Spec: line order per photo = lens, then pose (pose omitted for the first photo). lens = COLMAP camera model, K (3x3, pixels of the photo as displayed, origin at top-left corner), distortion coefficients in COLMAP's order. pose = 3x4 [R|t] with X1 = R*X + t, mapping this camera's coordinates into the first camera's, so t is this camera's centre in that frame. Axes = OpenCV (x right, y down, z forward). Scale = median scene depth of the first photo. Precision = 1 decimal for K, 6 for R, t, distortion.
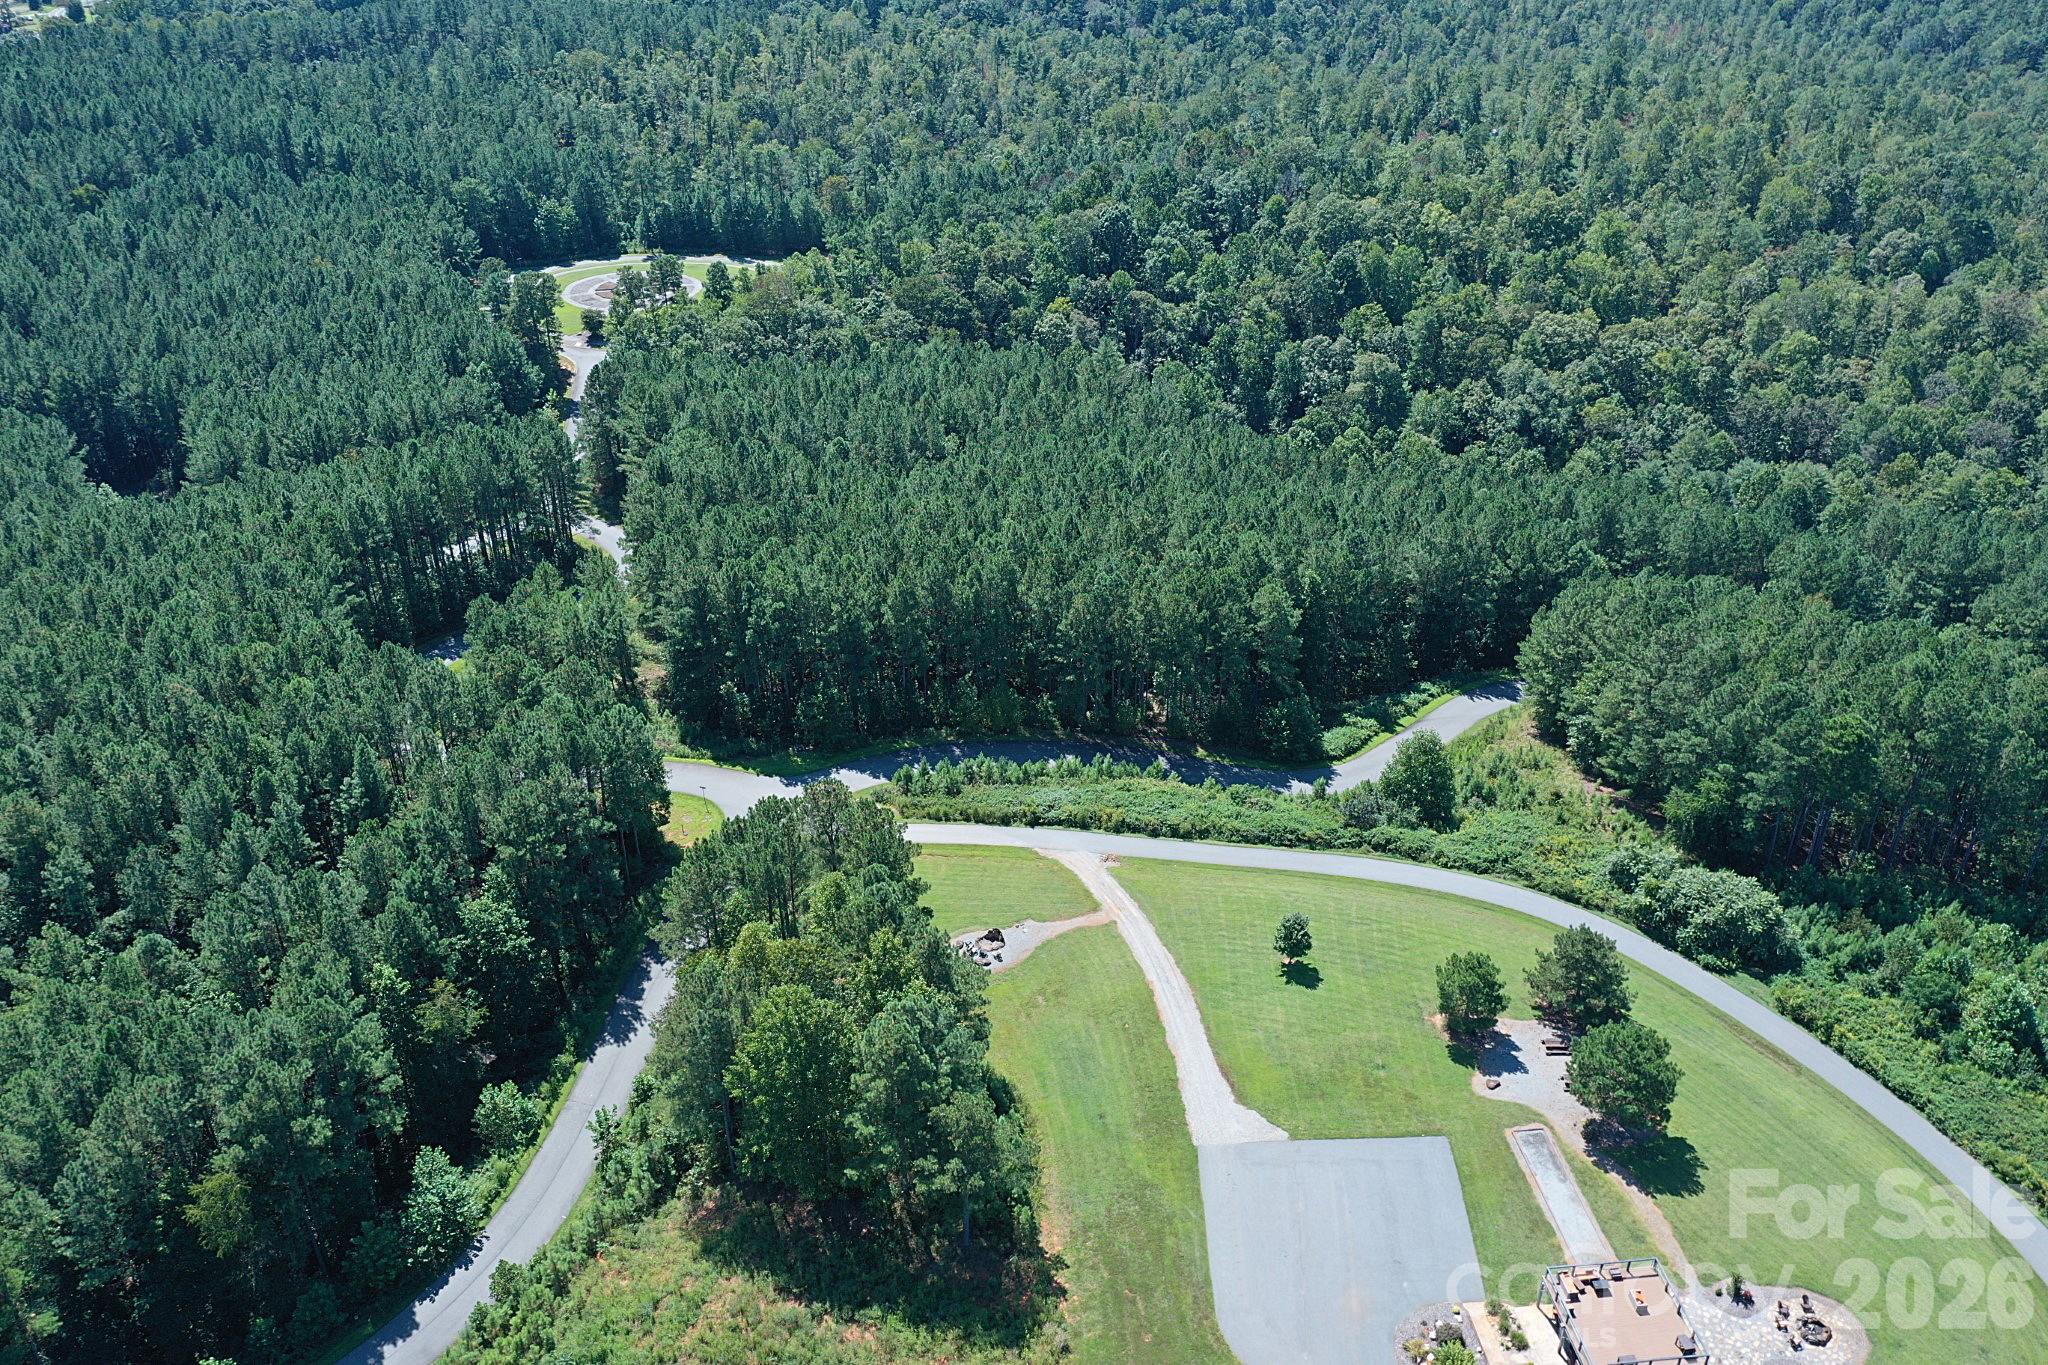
lens RADIAL K [[1638.4, 0, 1024.0], [0, 1638.4, 682.5], [0, 0, 1]] dist [0.003714, -0.000805]
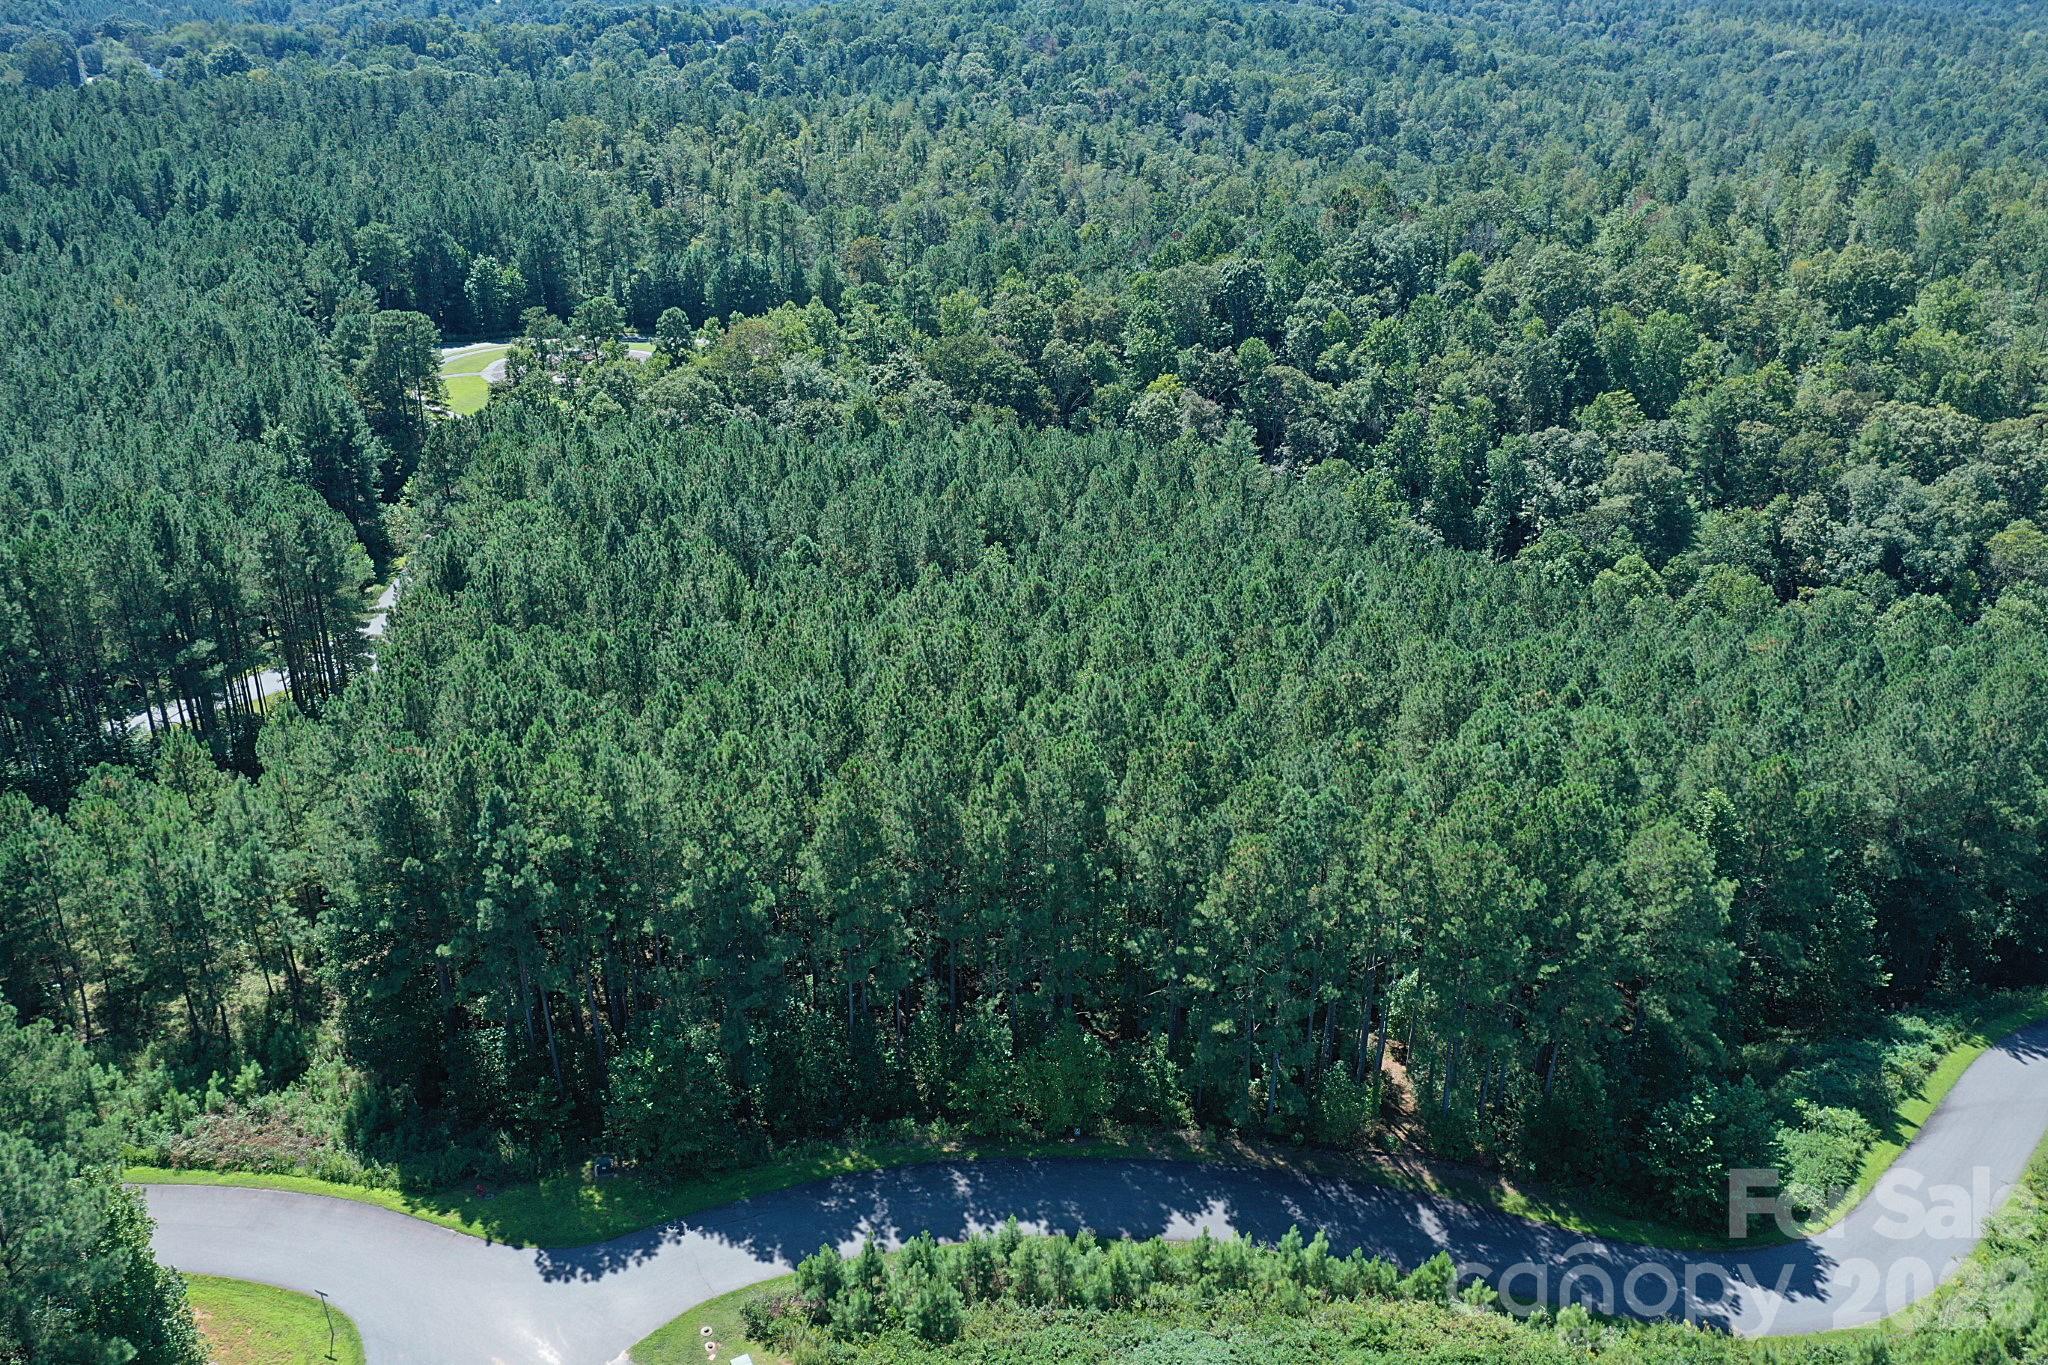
lens RADIAL K [[1608.1, 0, 1024.0], [0, 1608.1, 682.5], [0, 0, 1]] dist [0.004996, -0.000597]
pose [[0.998759, 0.025289, -0.042916, -0.005568], [-0.029990, 0.993176, -0.112706, -0.027772], [0.039773, 0.113853, 0.992701, 0.355096]]
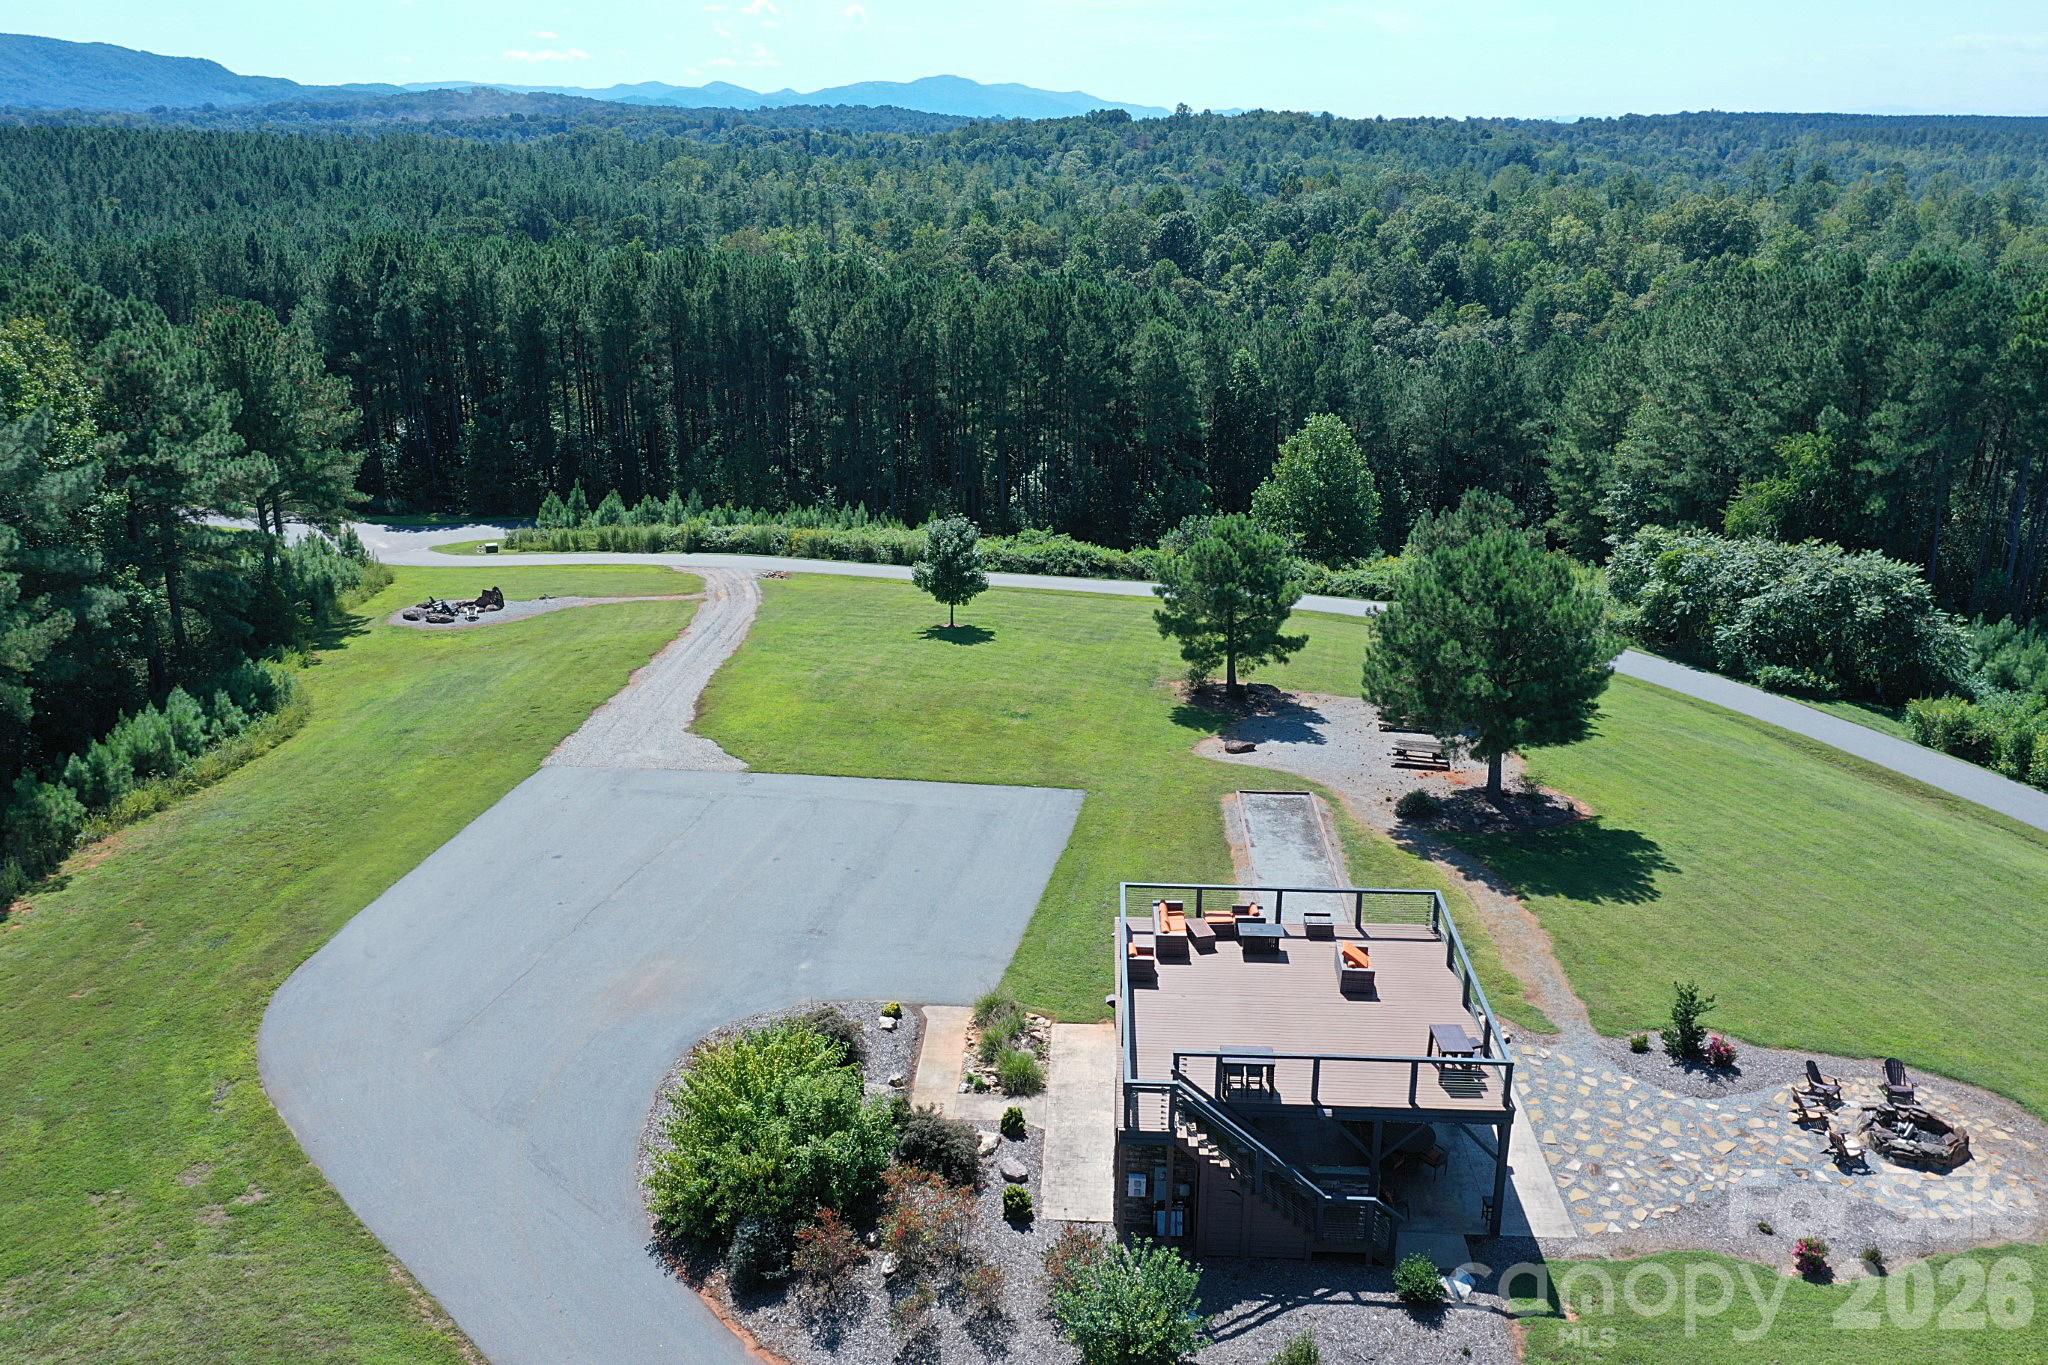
lens RADIAL K [[1635.5, 0, 1024.0], [0, 1635.5, 682.5], [0, 0, 1]] dist [0.006026, 0.004932]
pose [[0.987049, 0.055623, -0.150467, 0.133779], [-0.086720, 0.974112, -0.208770, 0.149598], [0.134960, 0.219114, 0.966320, 0.243543]]
